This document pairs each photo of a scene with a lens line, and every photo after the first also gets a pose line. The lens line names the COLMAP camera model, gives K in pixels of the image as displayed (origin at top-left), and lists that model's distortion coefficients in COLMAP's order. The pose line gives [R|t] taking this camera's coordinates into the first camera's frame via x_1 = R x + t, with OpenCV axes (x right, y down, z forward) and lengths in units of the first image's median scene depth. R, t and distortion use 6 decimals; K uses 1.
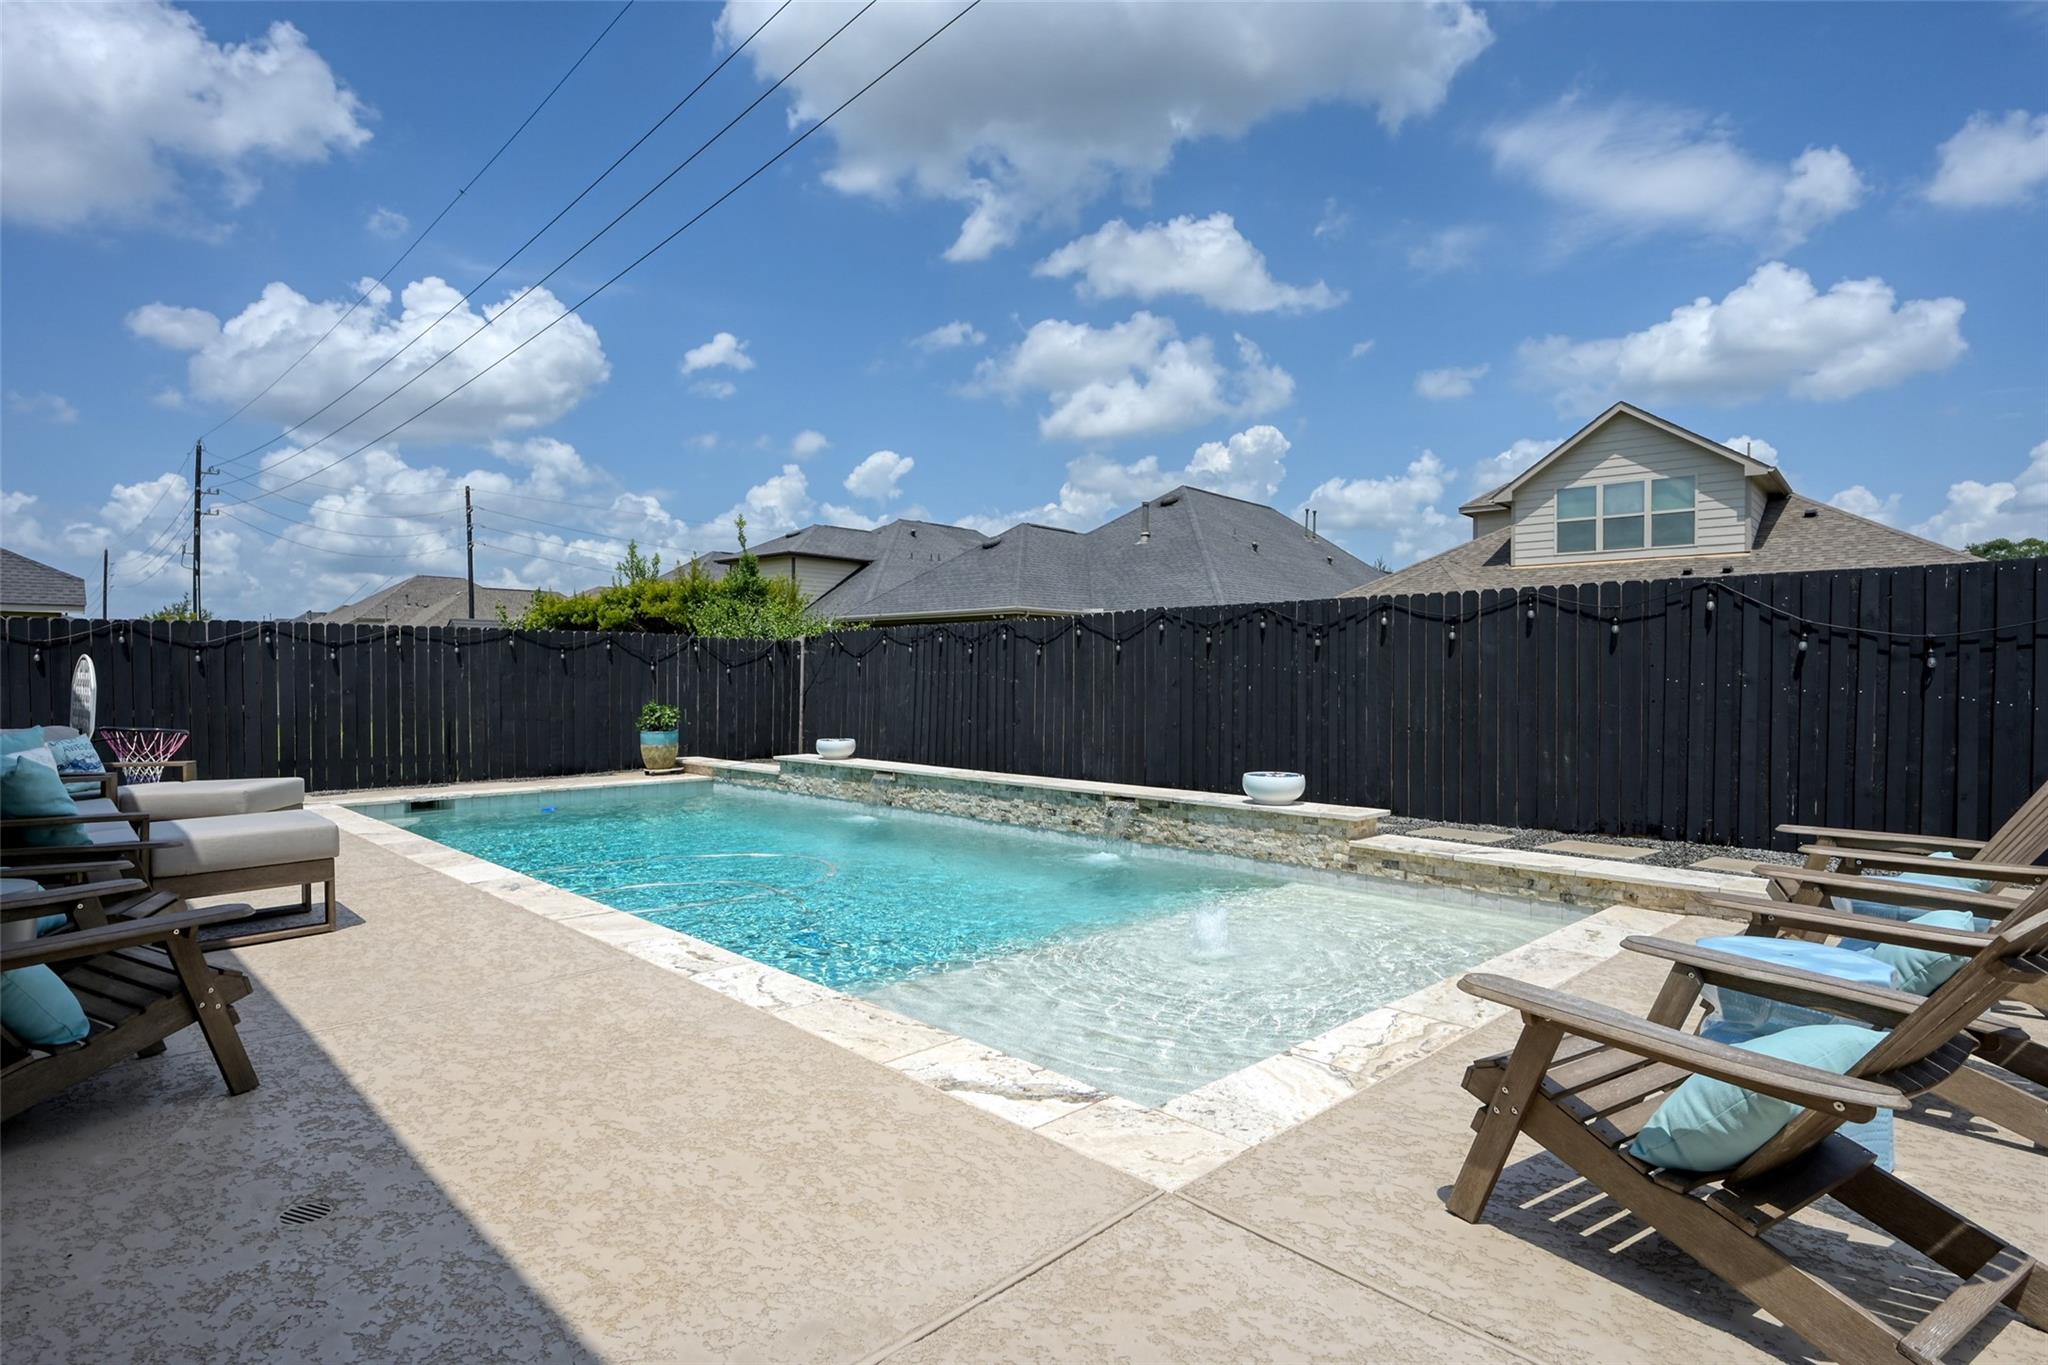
lens RADIAL K [[1074.7, 0, 1024.0], [0, 1074.7, 682.5], [0, 0, 1]] dist [-0.003003, -0.000126]
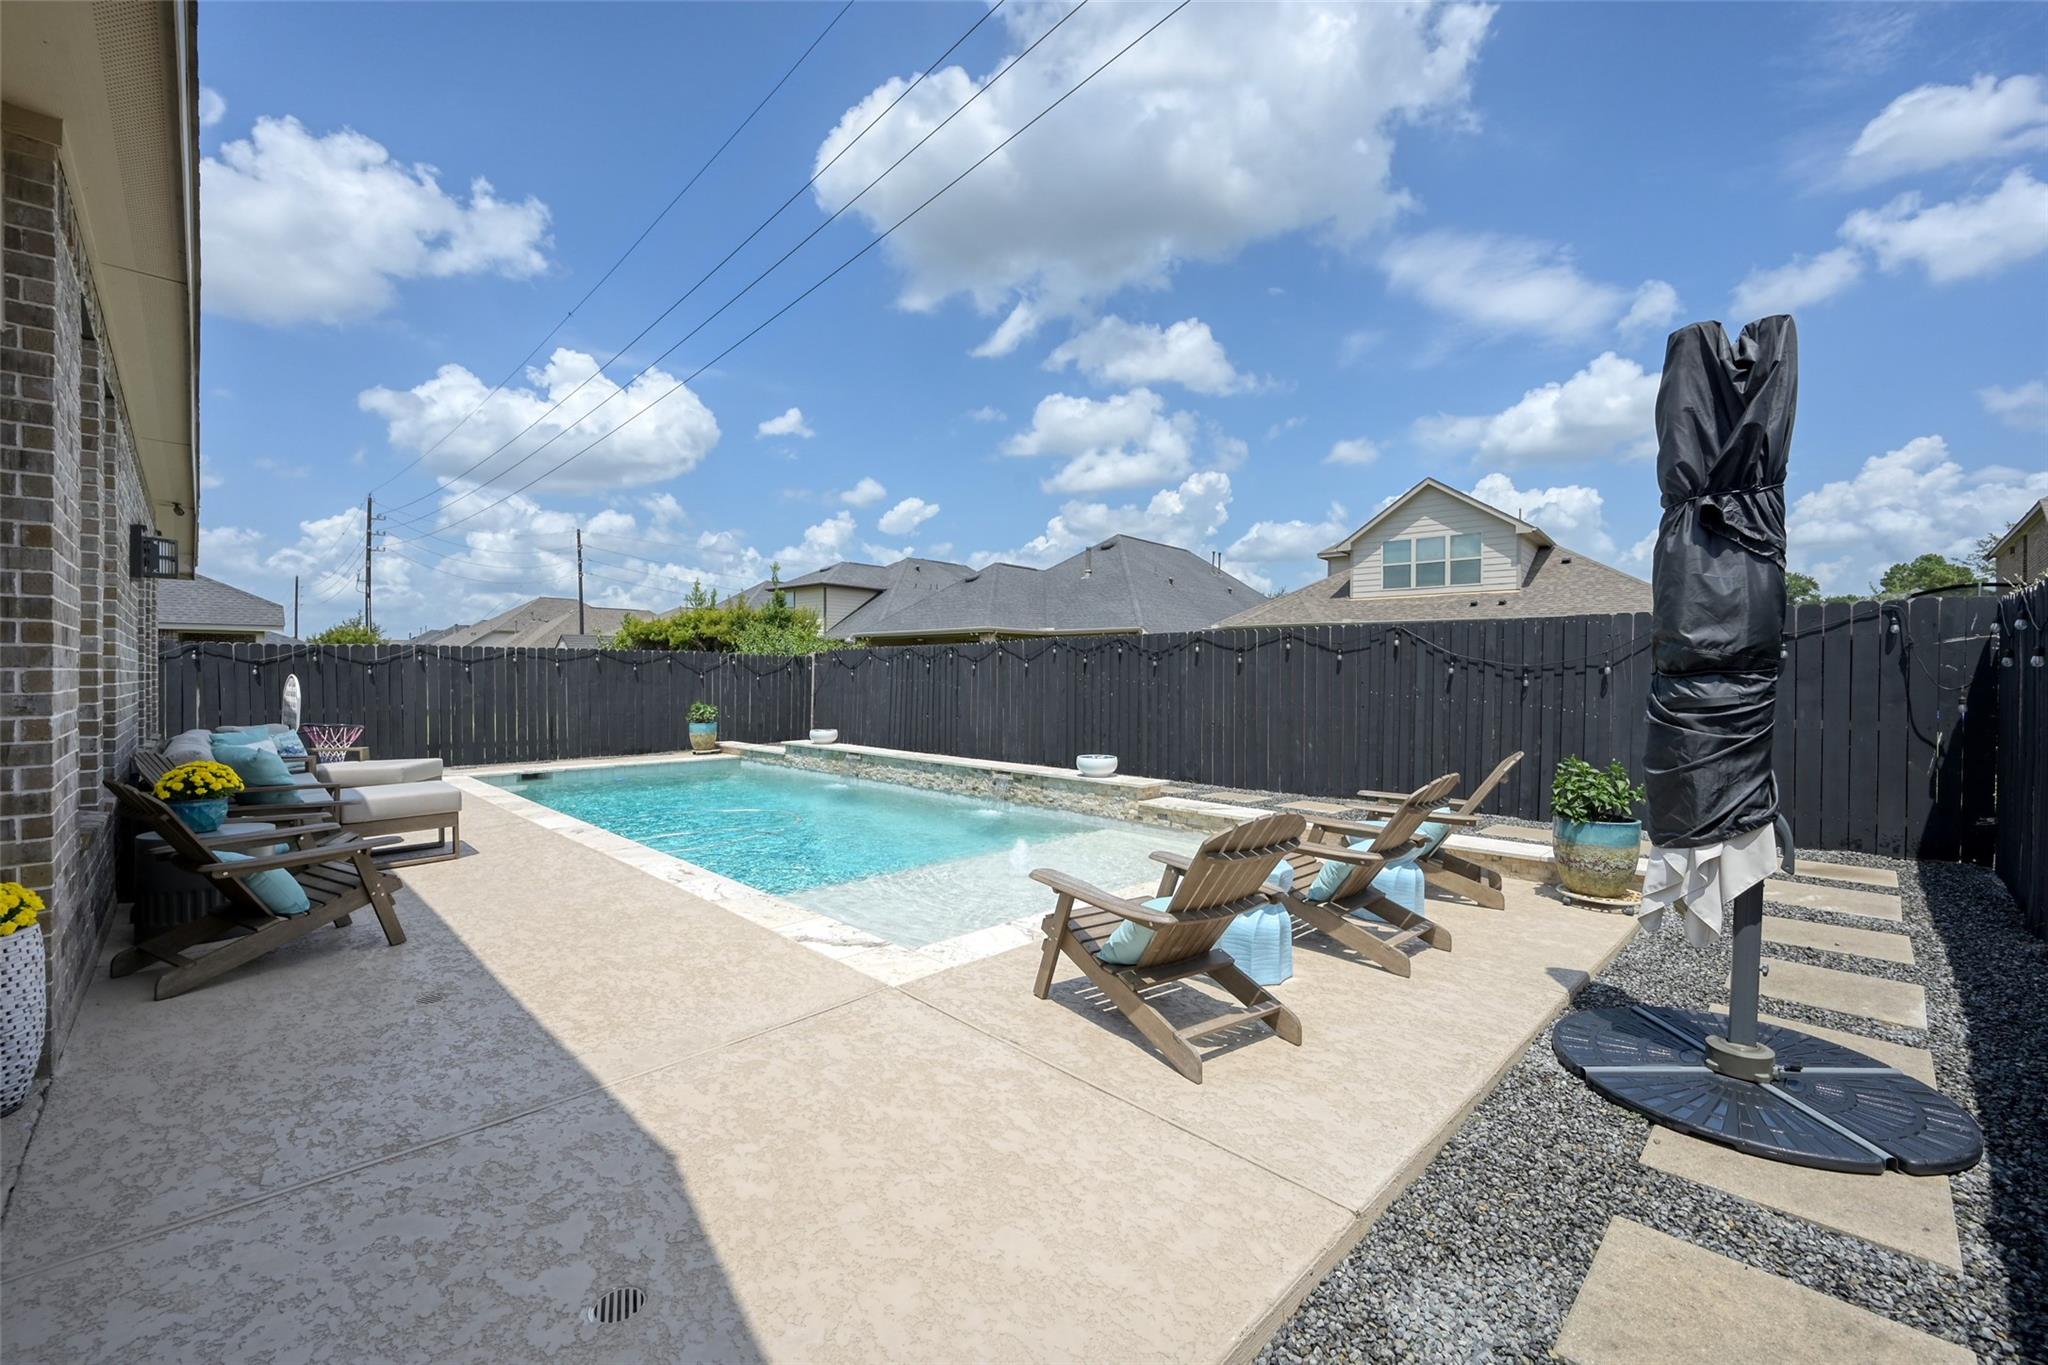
lens RADIAL K [[834.4, 0, 1024.0], [0, 834.4, 682.5], [0, 0, 1]] dist [-0.003928, 0.000675]
pose [[0.999950, 0.001132, 0.009984, 0.120622], [-0.001168, 0.999993, 0.003640, -0.021533], [-0.009980, -0.003652, 0.999944, -0.157737]]
